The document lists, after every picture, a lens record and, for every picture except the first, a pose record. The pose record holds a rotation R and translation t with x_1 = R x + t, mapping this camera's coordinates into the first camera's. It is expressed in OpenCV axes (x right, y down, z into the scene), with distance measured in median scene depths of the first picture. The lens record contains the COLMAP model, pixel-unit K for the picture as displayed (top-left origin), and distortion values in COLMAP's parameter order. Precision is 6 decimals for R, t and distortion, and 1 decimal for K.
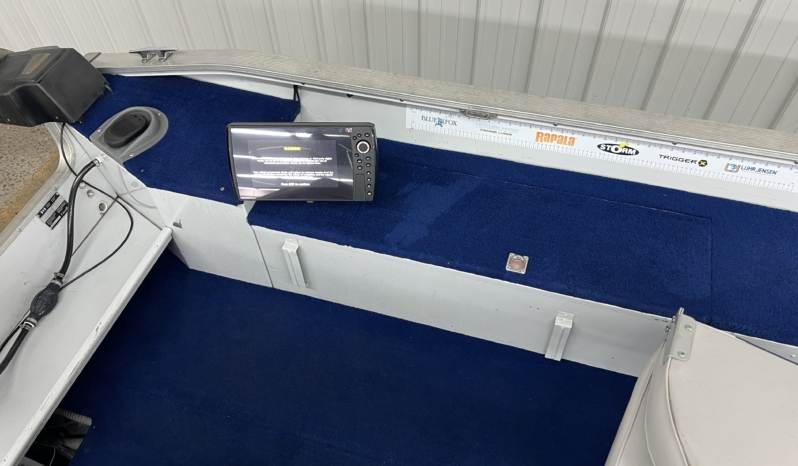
lens RADIAL K [[626.5, 0, 394.9], [0, 626.5, 232.0], [0, 0, 1]] dist [0.054336, -0.058266]
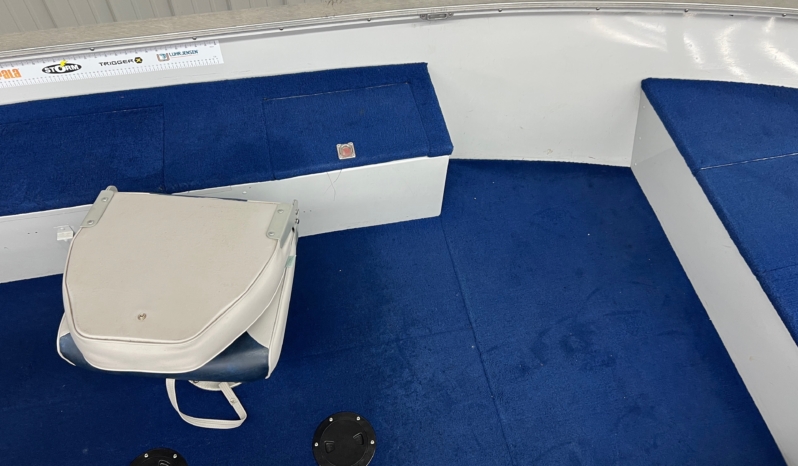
lens RADIAL K [[626.5, 0, 401.2], [0, 626.5, 231.3], [0, 0, 1]] dist [0.054336, -0.058266]
pose [[0.878124, -0.359591, 0.315582, 0.412606], [0.333709, 0.933021, 0.134571, 0.172728], [-0.342835, -0.012858, 0.939308, -0.215473]]
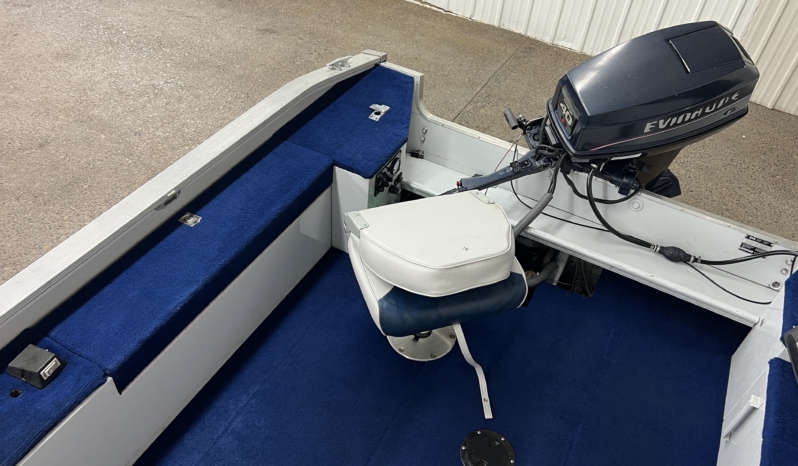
lens RADIAL K [[626.5, 0, 397.6], [0, 626.5, 236.1], [0, 0, 1]] dist [0.054336, -0.058266]
pose [[-0.186931, 0.690438, -0.698822, 0.492962], [-0.810402, 0.293691, 0.506946, -0.109808], [0.555252, 0.661091, 0.504633, -0.034528]]
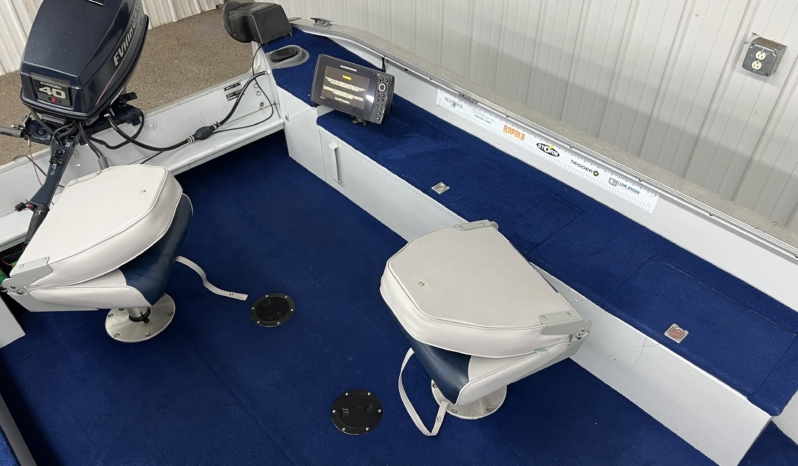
lens RADIAL K [[626.5, 0, 396.0], [0, 626.5, 237.0], [0, 0, 1]] dist [0.054336, -0.058266]
pose [[0.856895, 0.361201, -0.367784, 0.637670], [-0.411173, 0.909235, -0.065028, 0.272851], [0.310914, 0.206945, 0.927635, -0.364428]]
